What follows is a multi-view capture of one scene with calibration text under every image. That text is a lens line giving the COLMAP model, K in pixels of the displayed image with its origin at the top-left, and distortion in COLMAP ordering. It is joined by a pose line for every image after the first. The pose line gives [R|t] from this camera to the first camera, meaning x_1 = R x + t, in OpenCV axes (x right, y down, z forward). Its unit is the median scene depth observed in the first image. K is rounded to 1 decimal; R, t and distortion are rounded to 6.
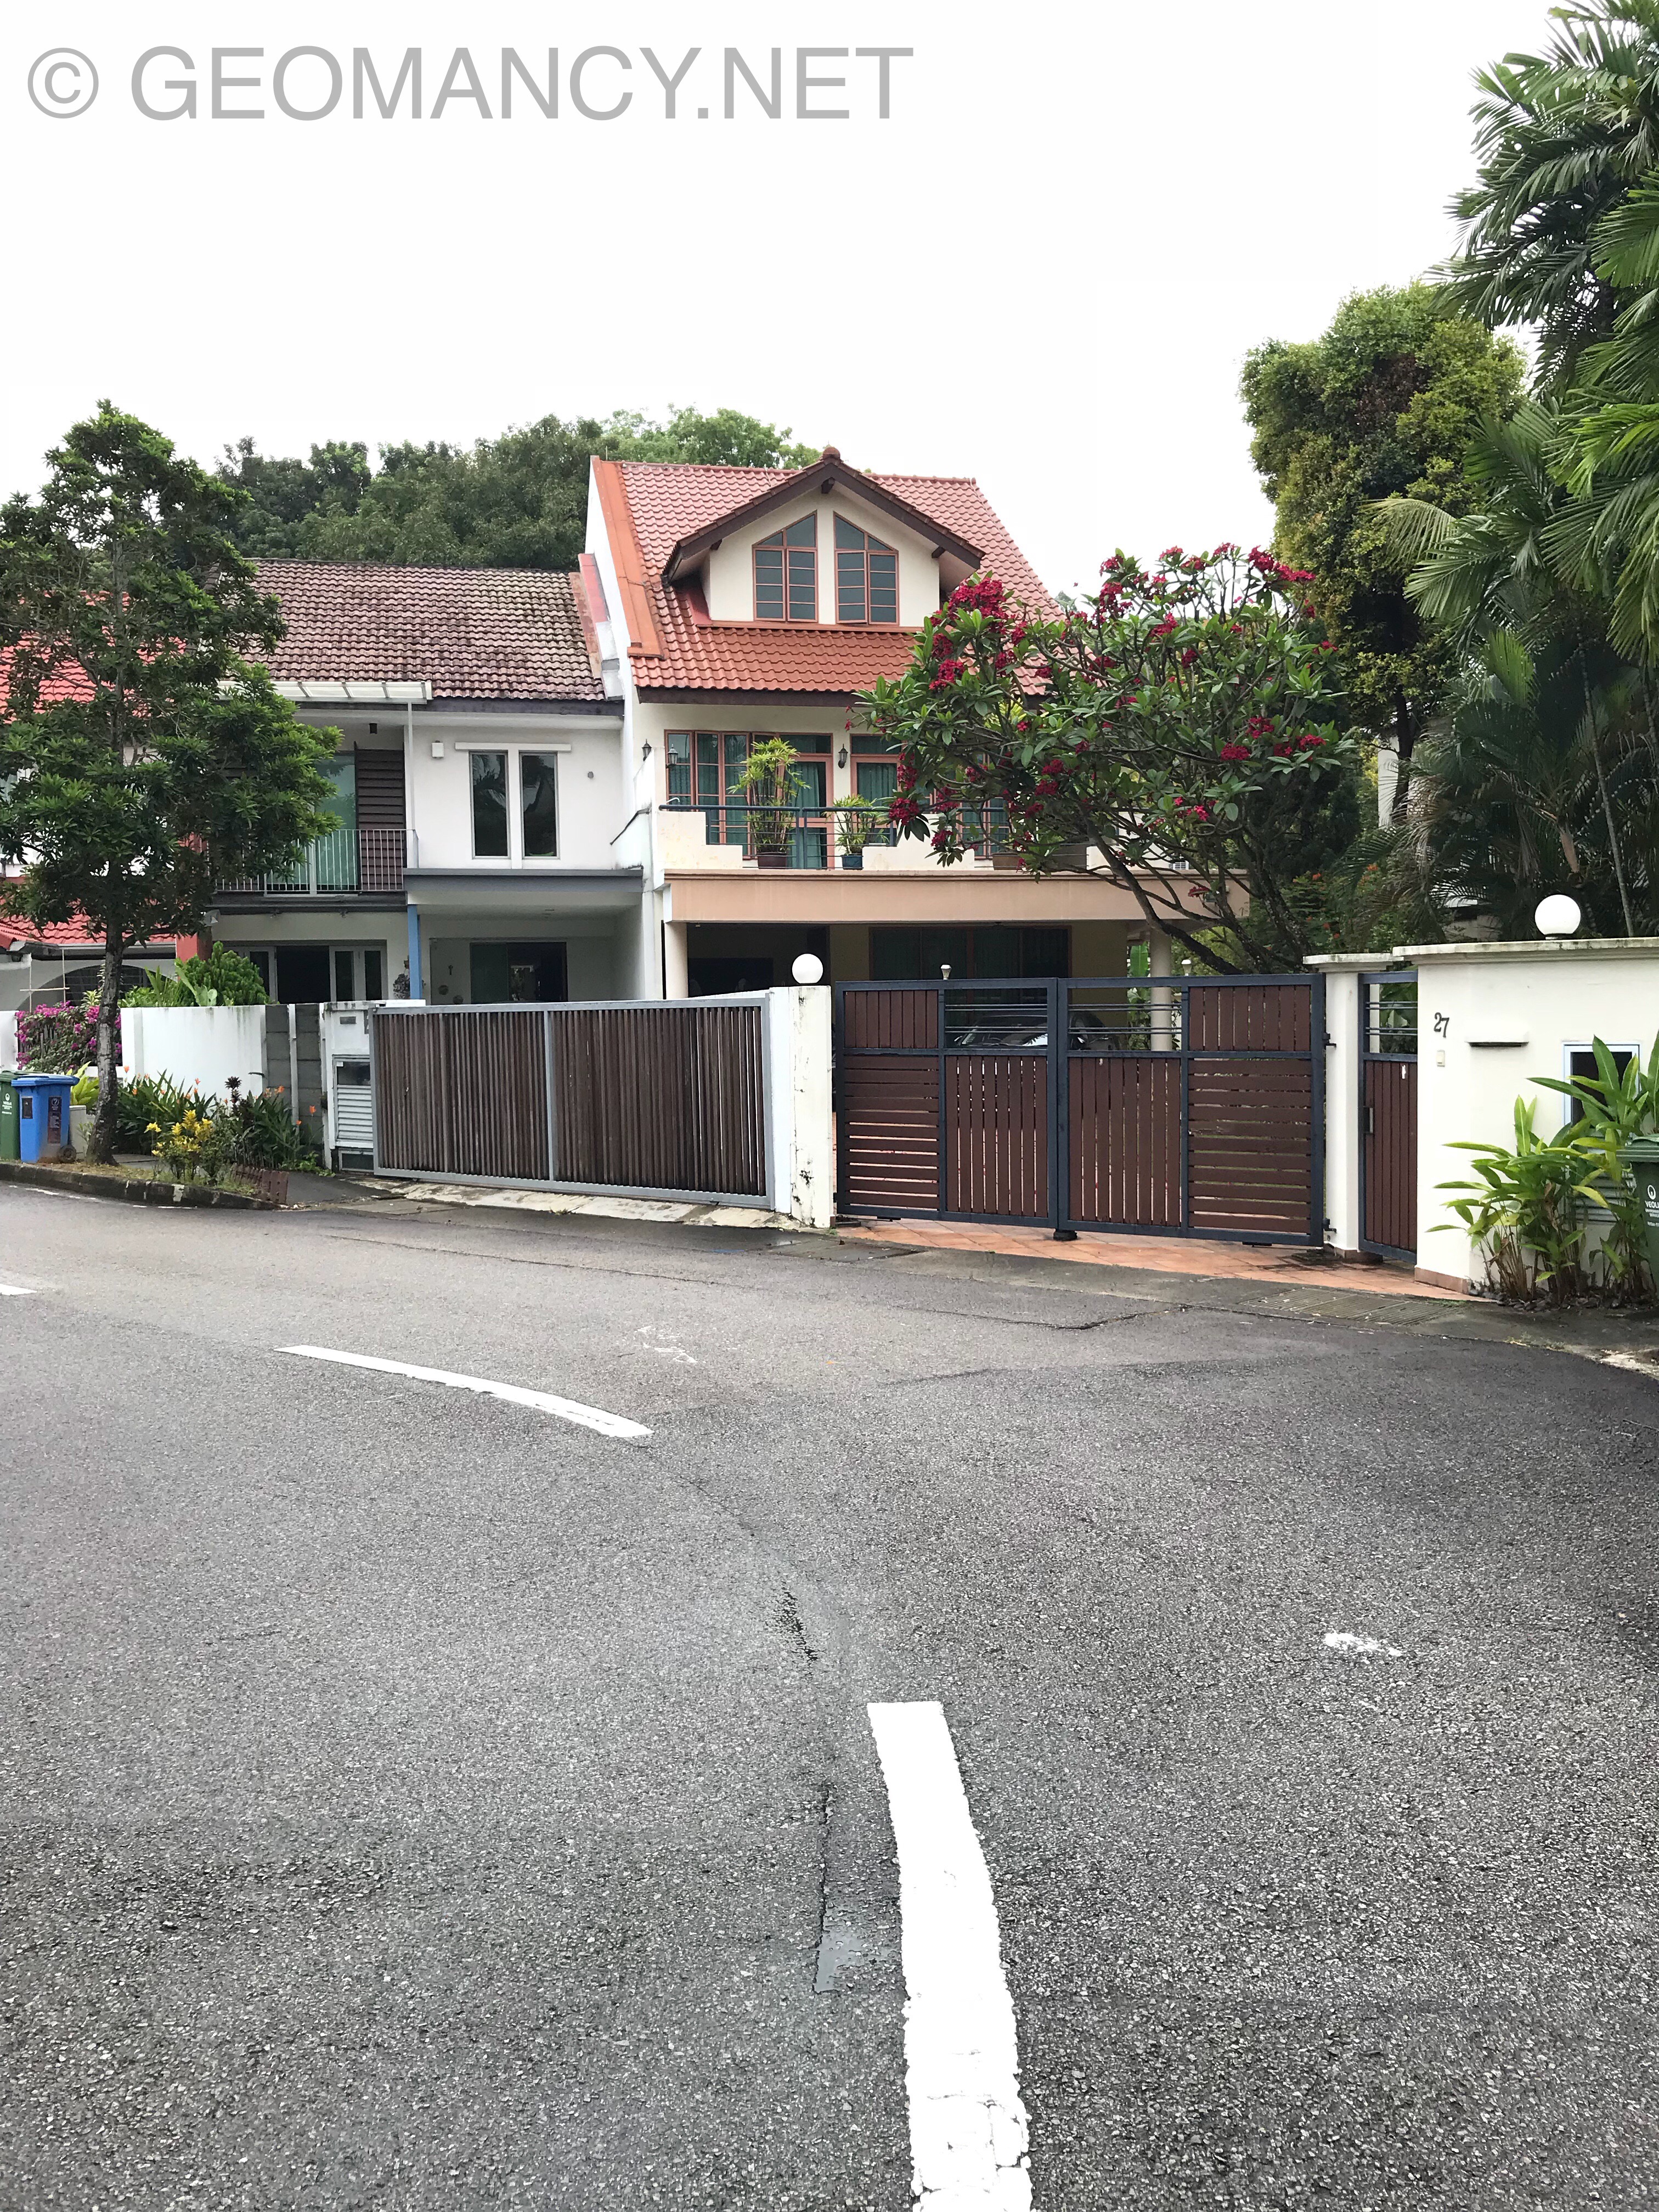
lens RADIAL K [[1794.8, 0, 731.7], [0, 1794.8, 1263.7], [0, 0, 1]] dist [-0.028694, -0.003350]
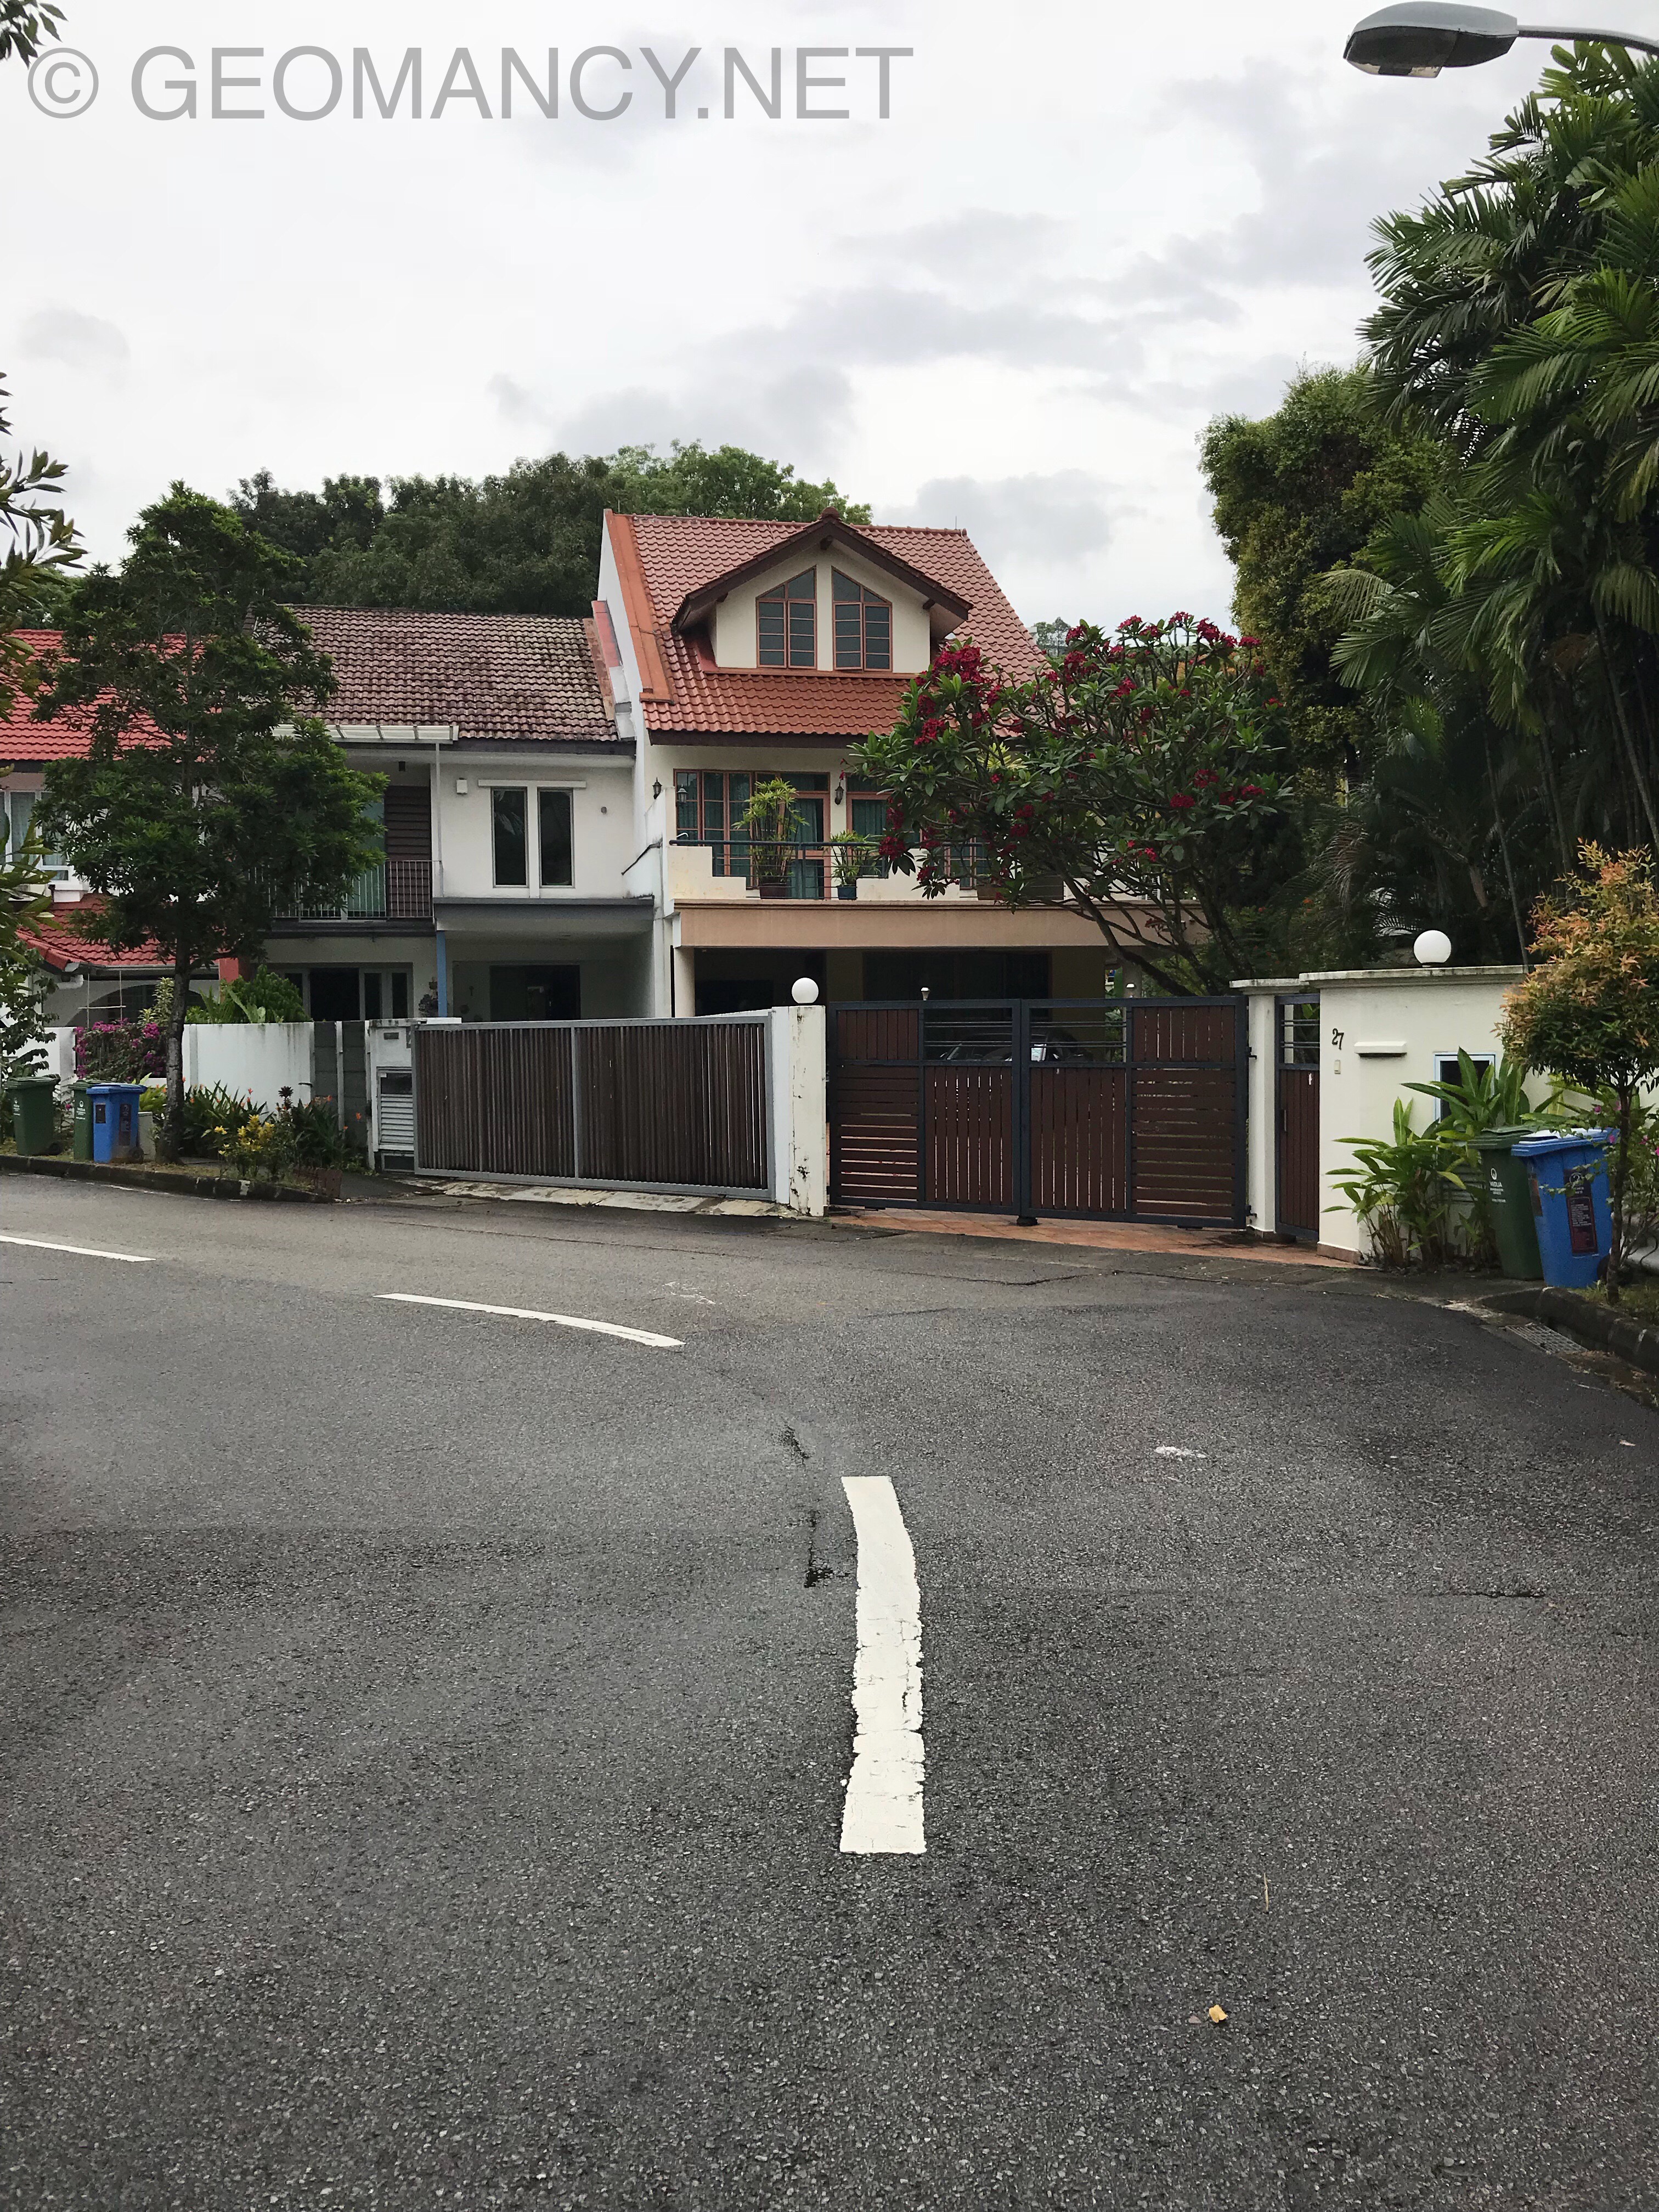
lens RADIAL K [[1836.8, 0, 711.4], [0, 1836.8, 1239.7], [0, 0, 1]] dist [-0.020628, -0.007795]
pose [[0.999947, 0.003874, -0.009527, -0.003747], [-0.004137, 0.999607, -0.027741, 0.017523], [0.009415, 0.027779, 0.999570, -0.108856]]
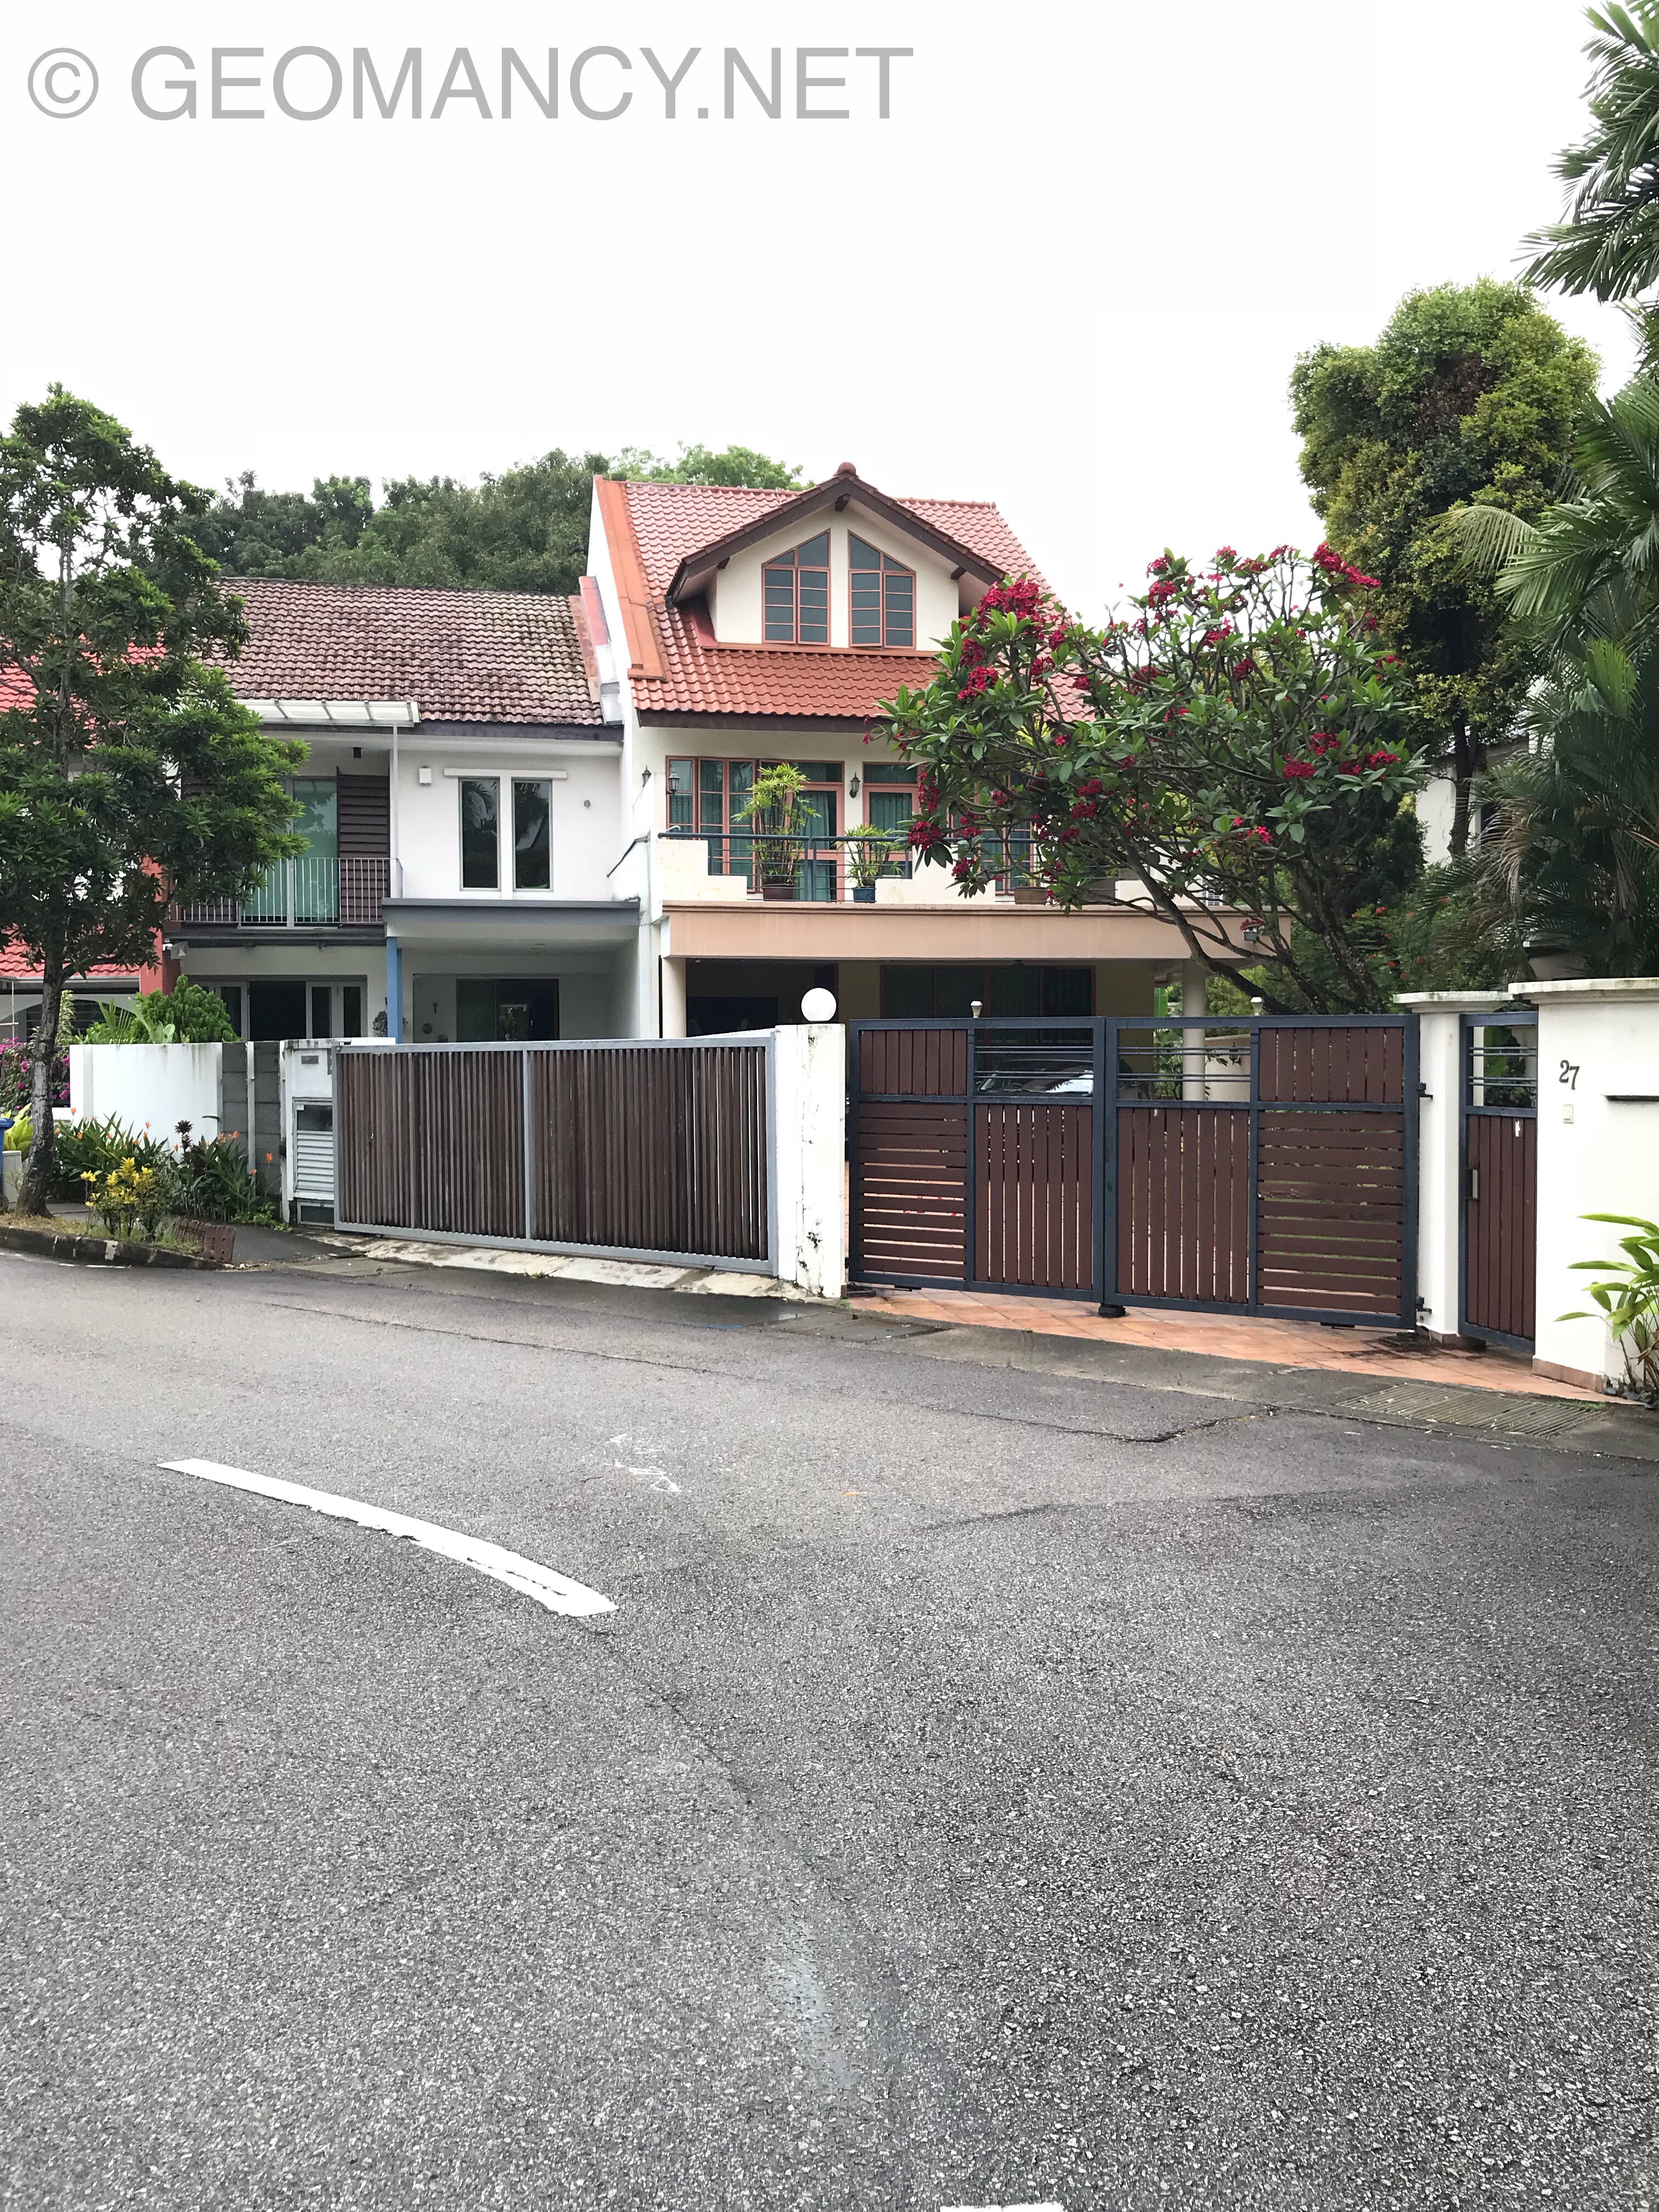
lens RADIAL K [[1794.8, 0, 731.7], [0, 1794.8, 1263.7], [0, 0, 1]] dist [-0.028694, -0.003350]
pose [[0.999947, 0.010140, -0.001697, 0.001493], [-0.010181, 0.999602, -0.026308, -0.008778], [0.001430, 0.026324, 0.999652, 0.078125]]
